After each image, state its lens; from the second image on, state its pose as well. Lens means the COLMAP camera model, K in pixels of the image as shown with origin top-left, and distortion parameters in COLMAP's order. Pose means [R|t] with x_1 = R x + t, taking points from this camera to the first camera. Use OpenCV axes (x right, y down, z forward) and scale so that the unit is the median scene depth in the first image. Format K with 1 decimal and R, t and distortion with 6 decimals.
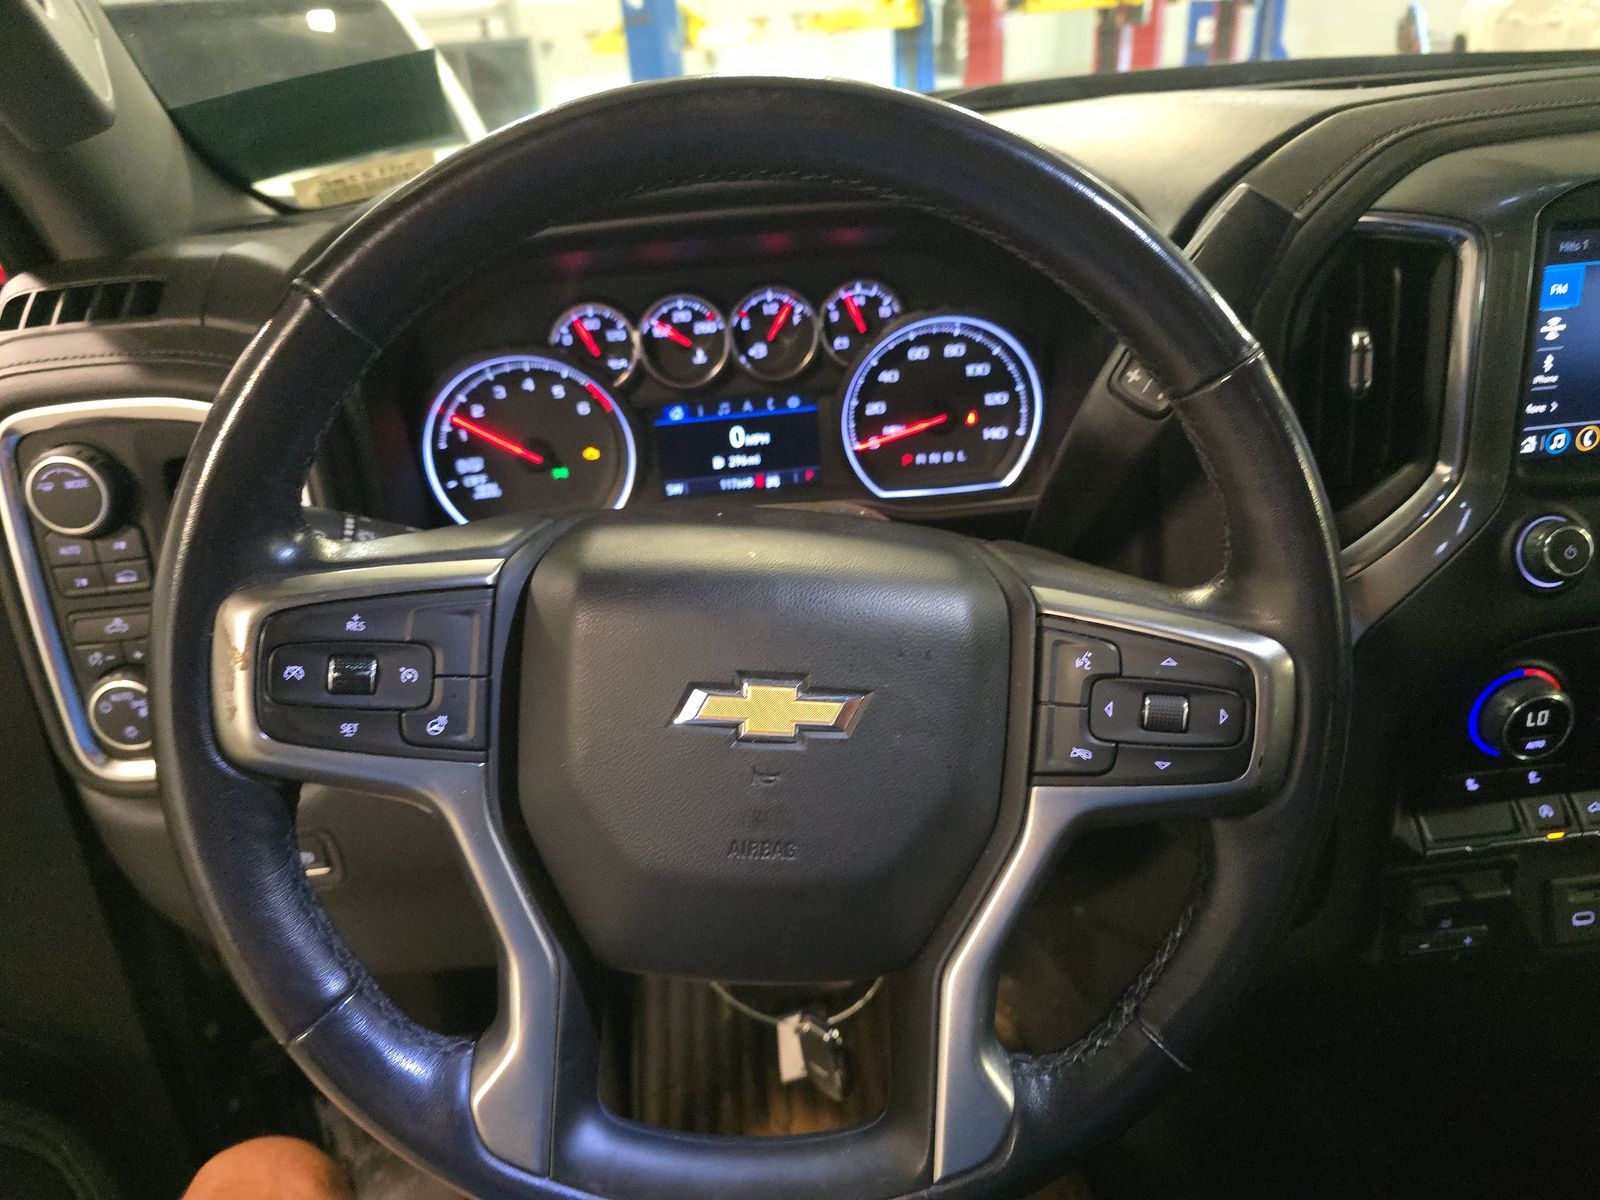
lens RADIAL K [[1073.0, 0, 801.2], [0, 1073.0, 606.7], [0, 0, 1]] dist [0.165350, -0.177225]
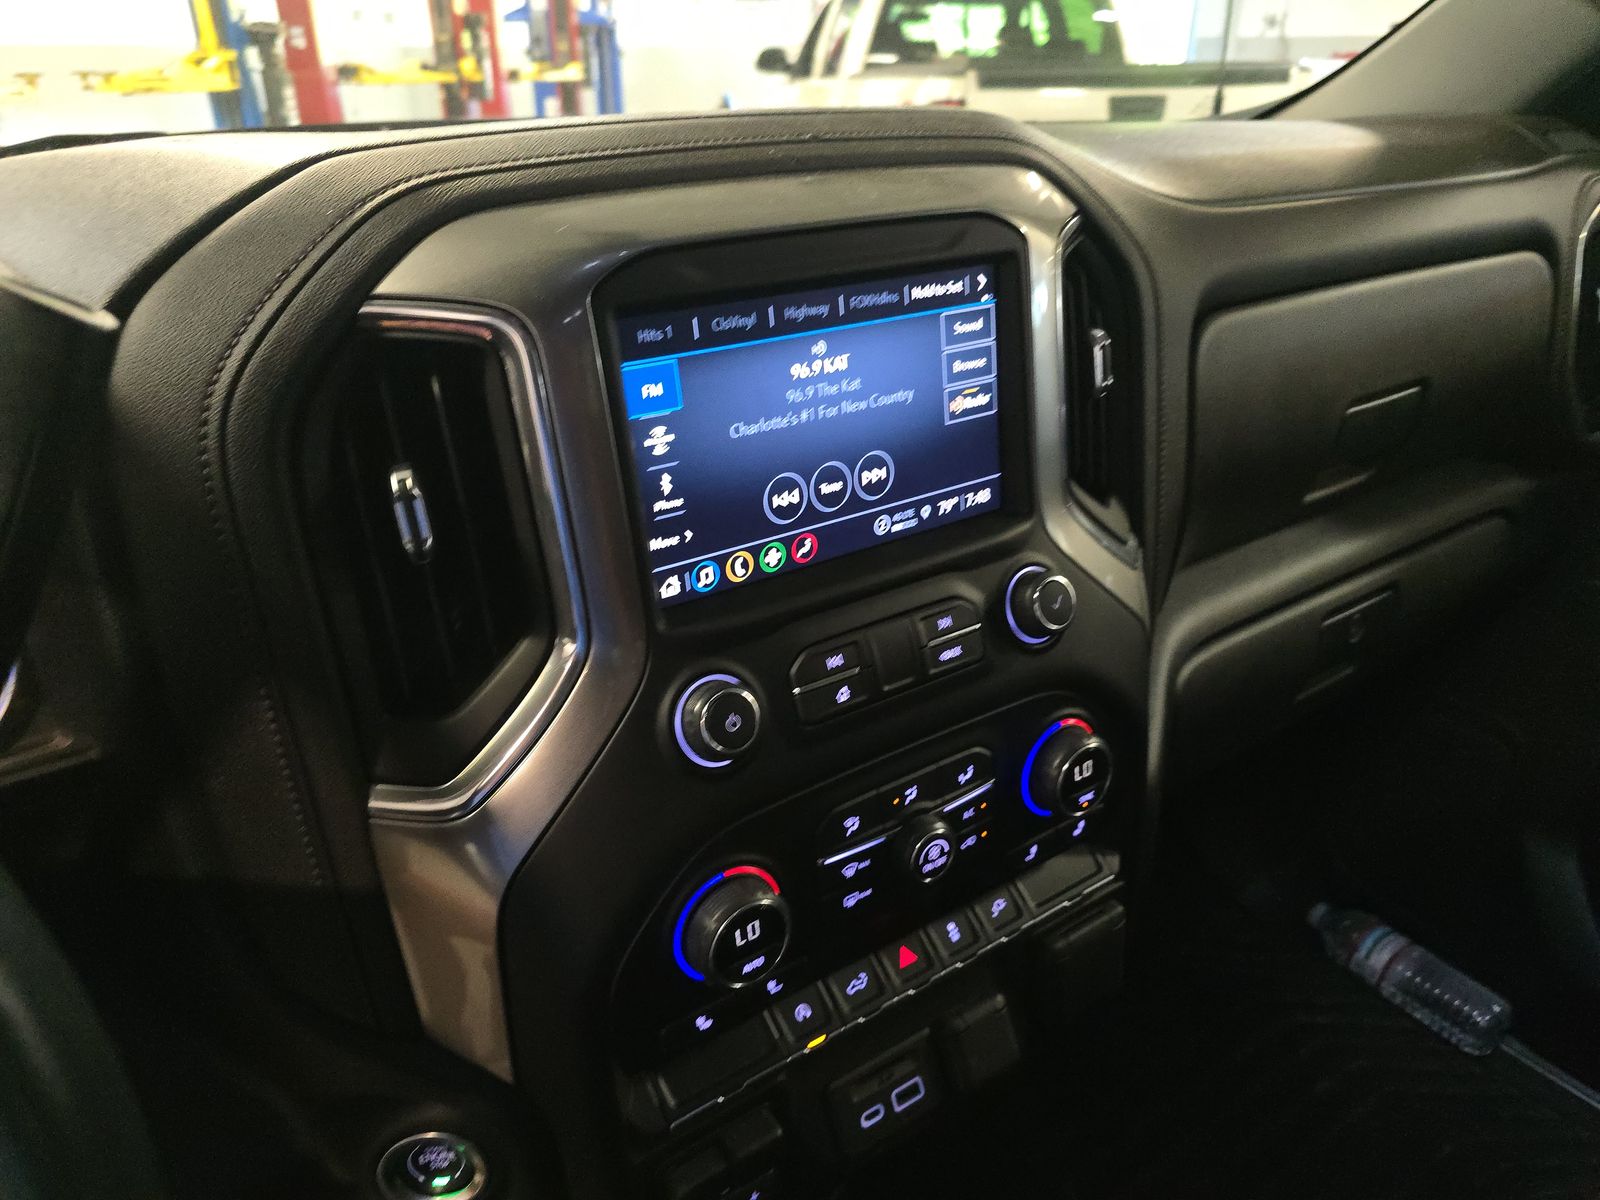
lens RADIAL K [[1061.7, 0, 808.4], [0, 1061.7, 596.4], [0, 0, 1]] dist [0.029033, -0.028461]
pose [[0.879955, -0.165761, 0.445199, 0.406380], [0.189867, 0.981762, -0.009742, -0.113277], [-0.435465, 0.093101, 0.895379, 0.297096]]
